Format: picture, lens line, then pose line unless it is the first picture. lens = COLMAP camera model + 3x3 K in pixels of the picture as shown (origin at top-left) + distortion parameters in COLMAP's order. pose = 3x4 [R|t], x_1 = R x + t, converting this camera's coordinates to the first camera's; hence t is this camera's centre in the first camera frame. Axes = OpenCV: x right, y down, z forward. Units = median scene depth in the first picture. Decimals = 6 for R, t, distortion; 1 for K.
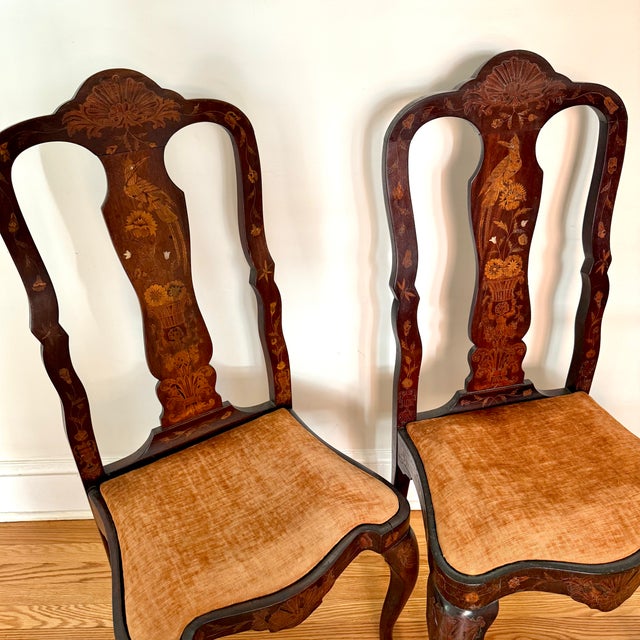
lens RADIAL K [[602.6, 0, 320.0], [0, 602.6, 320.0], [0, 0, 1]] dist [0.145908, -0.301991]
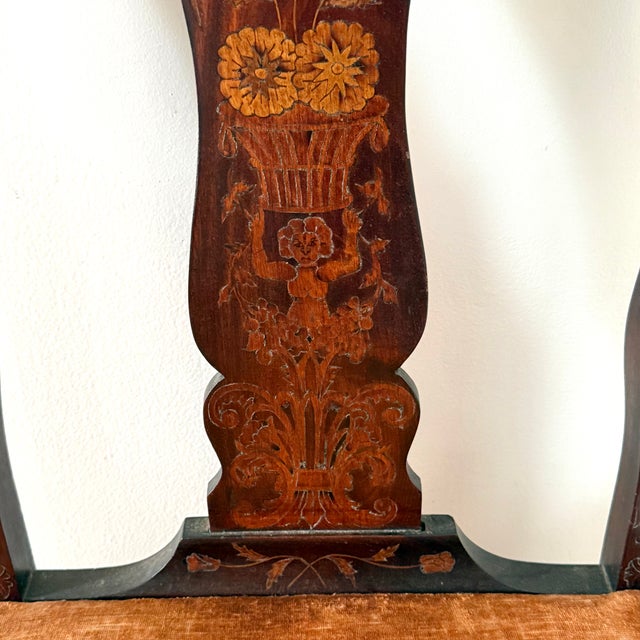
lens RADIAL K [[983.1, 0, 333.2], [0, 983.1, 319.9], [0, 0, 1]] dist [0.147655, 0.031278]
pose [[0.974465, 0.136096, -0.178596, 0.409375], [-0.131220, 0.990590, 0.038891, -0.004014], [0.182209, -0.014462, 0.983154, 0.620227]]
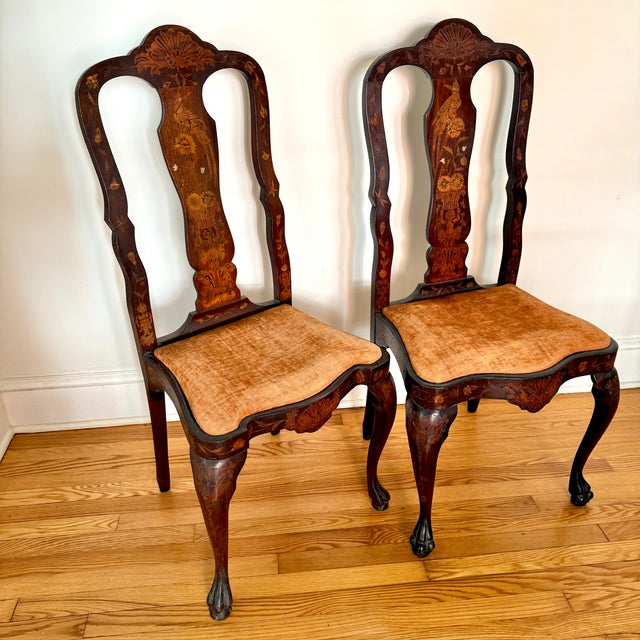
lens RADIAL K [[602.6, 0, 320.0], [0, 602.6, 320.0], [0, 0, 1]] dist [0.145908, -0.301991]
pose [[0.994691, -0.032825, 0.097528, -0.131058], [0.035063, 0.999158, -0.021323, 0.241657], [-0.096745, 0.024629, 0.995004, -0.314520]]
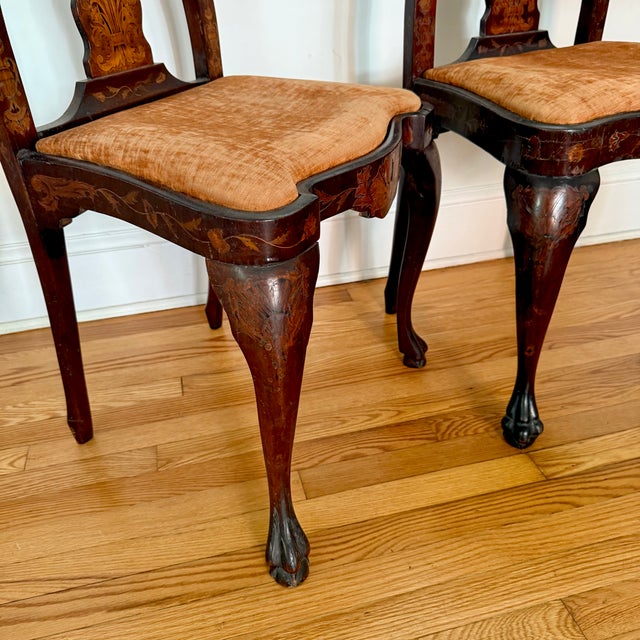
lens RADIAL K [[608.3, 0, 323.7], [0, 608.3, 320.4], [0, 0, 1]] dist [0.117192, -0.245461]
pose [[0.970256, -0.133450, 0.201977, -0.218391], [0.128166, 0.990982, 0.039080, 0.496257], [-0.205371, -0.012031, 0.978610, 0.233179]]
